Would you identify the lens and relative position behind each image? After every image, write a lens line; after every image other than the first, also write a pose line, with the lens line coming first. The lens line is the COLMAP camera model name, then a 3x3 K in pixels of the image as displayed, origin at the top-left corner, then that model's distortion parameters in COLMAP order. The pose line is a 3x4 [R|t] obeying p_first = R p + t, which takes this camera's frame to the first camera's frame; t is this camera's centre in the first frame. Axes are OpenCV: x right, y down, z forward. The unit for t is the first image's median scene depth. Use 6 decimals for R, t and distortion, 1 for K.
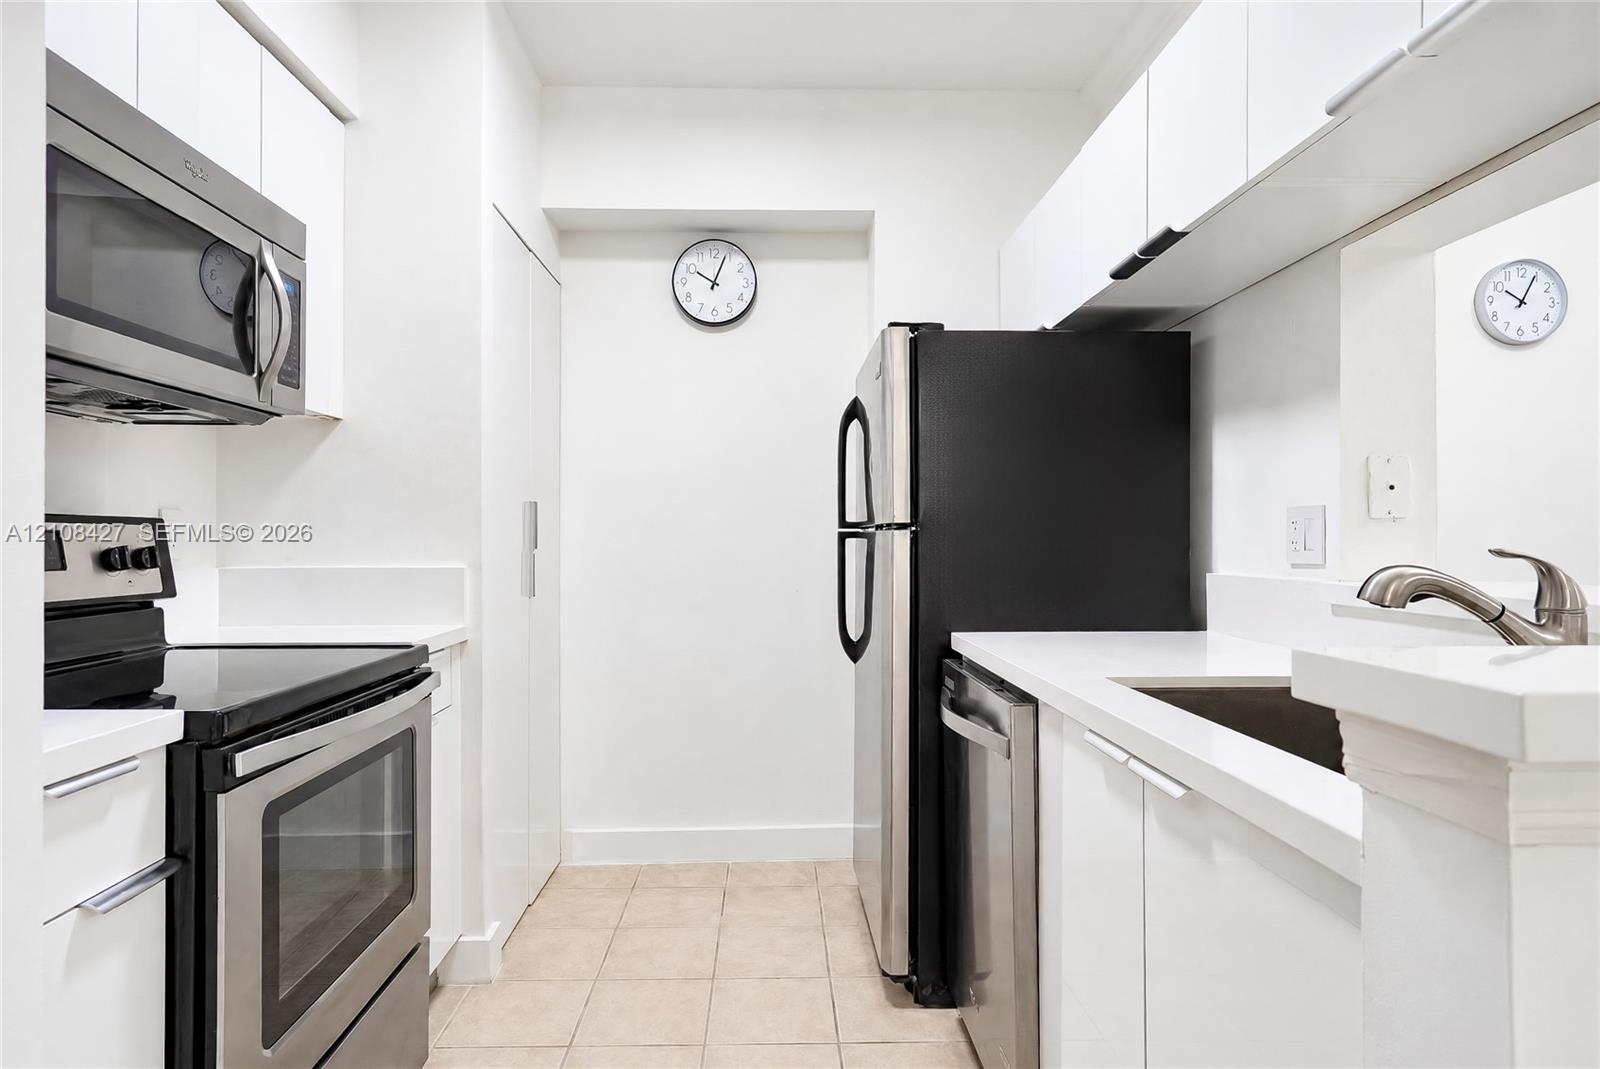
lens RADIAL K [[907.6, 0, 793.0], [0, 907.6, 532.5], [0, 0, 1]] dist [0.008402, 0.001723]
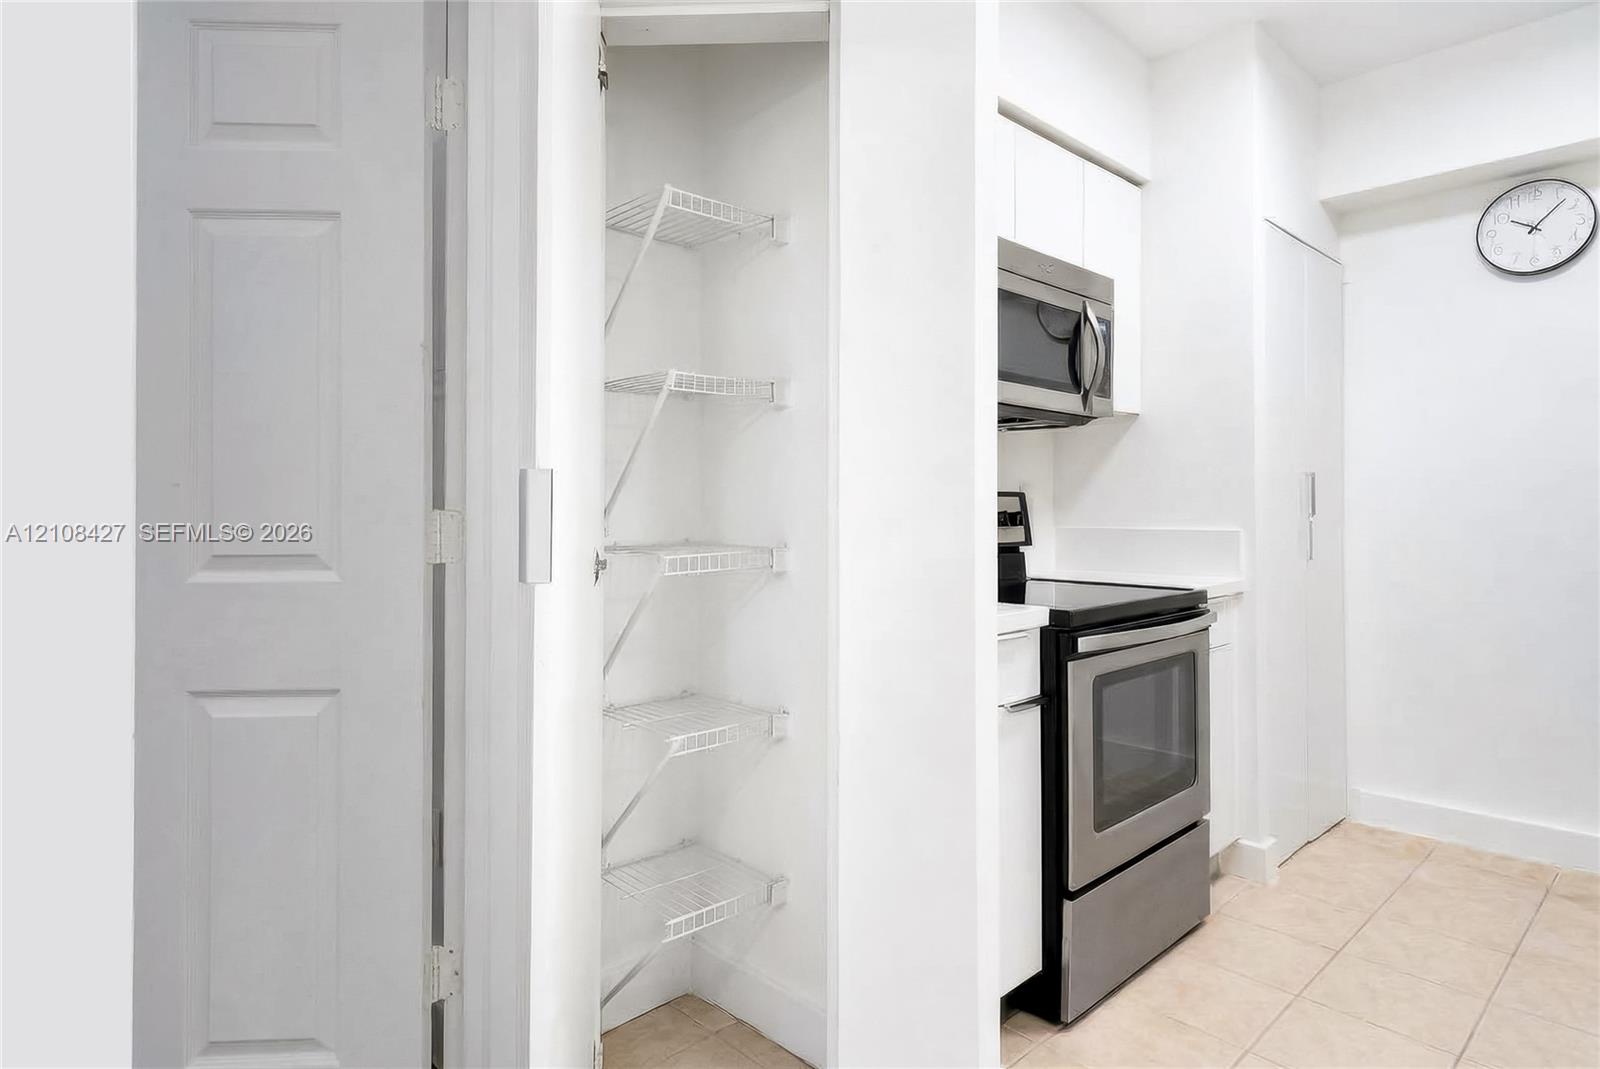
lens RADIAL K [[907.6, 0, 764.3], [0, 907.6, 495.7], [0, 0, 1]] dist [0.008402, 0.001723]
pose [[0.658506, -0.008704, -0.752525, 0.152286], [0.003169, 0.999956, -0.008792, 0.001442], [0.752569, 0.003405, 0.658505, -0.308286]]
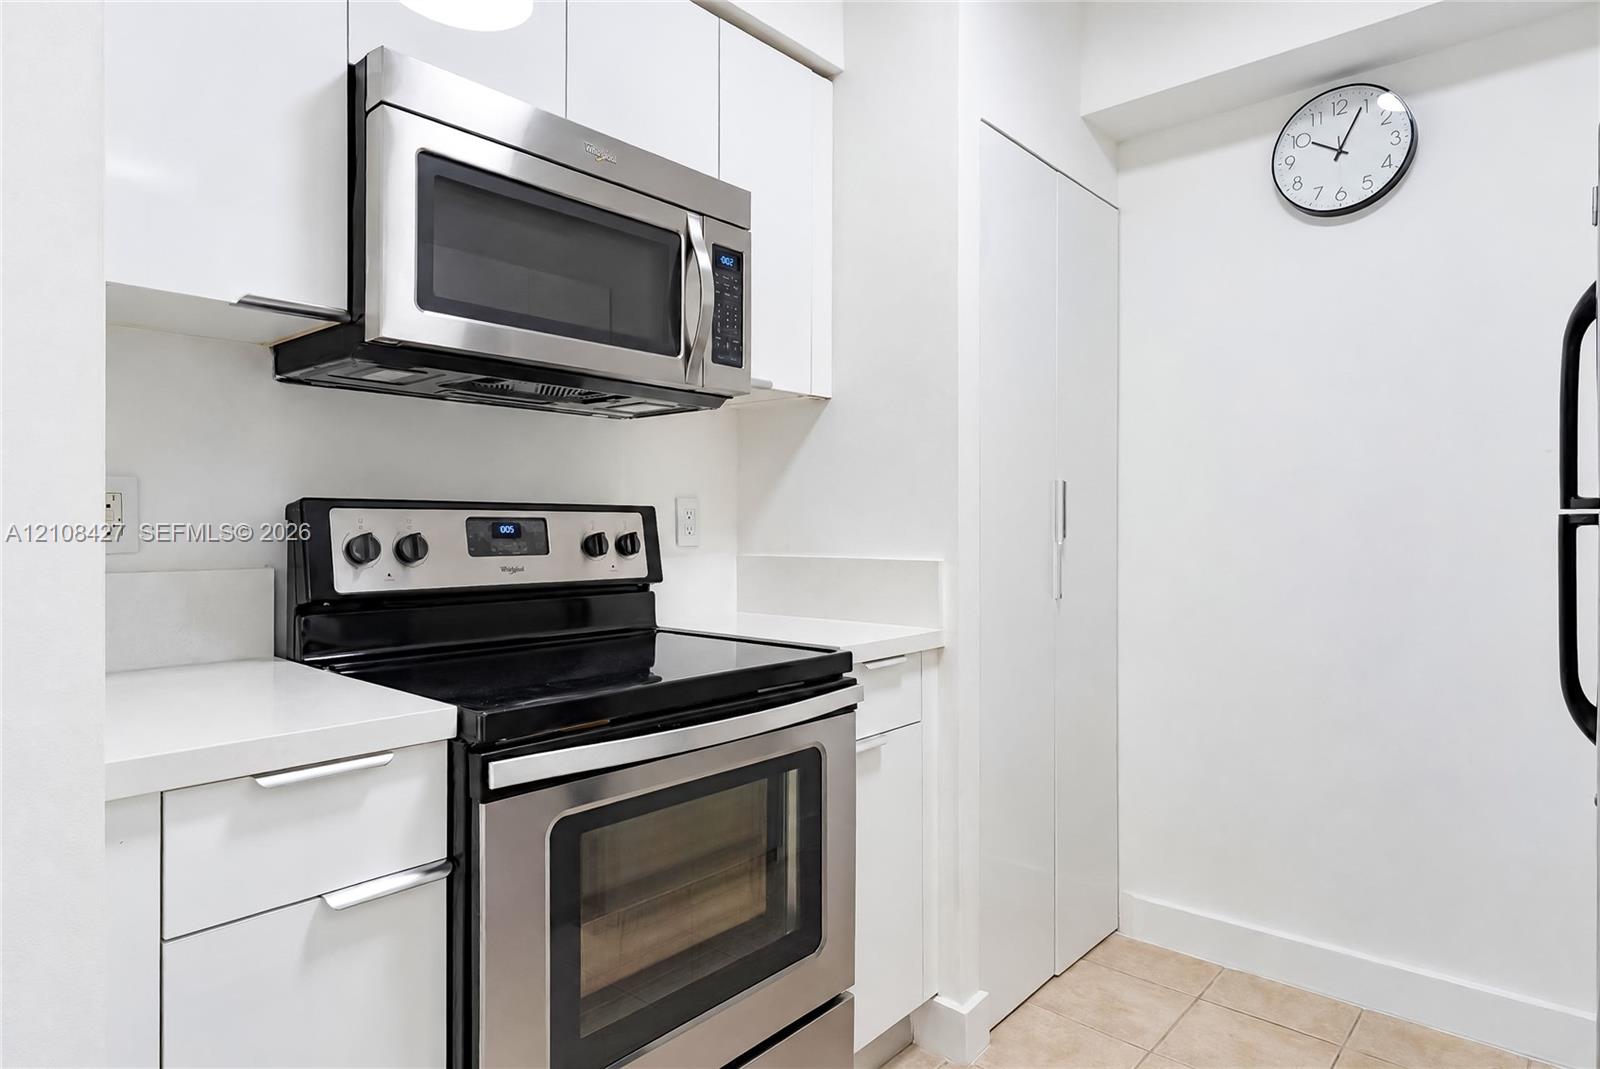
lens RADIAL K [[907.6, 0, 793.3], [0, 907.6, 528.2], [0, 0, 1]] dist [0.008402, 0.001723]
pose [[0.721950, 0.001672, -0.691943, 0.147929], [0.003503, 0.999975, 0.006071, 0.003774], [0.691936, -0.006806, 0.721926, 0.359477]]
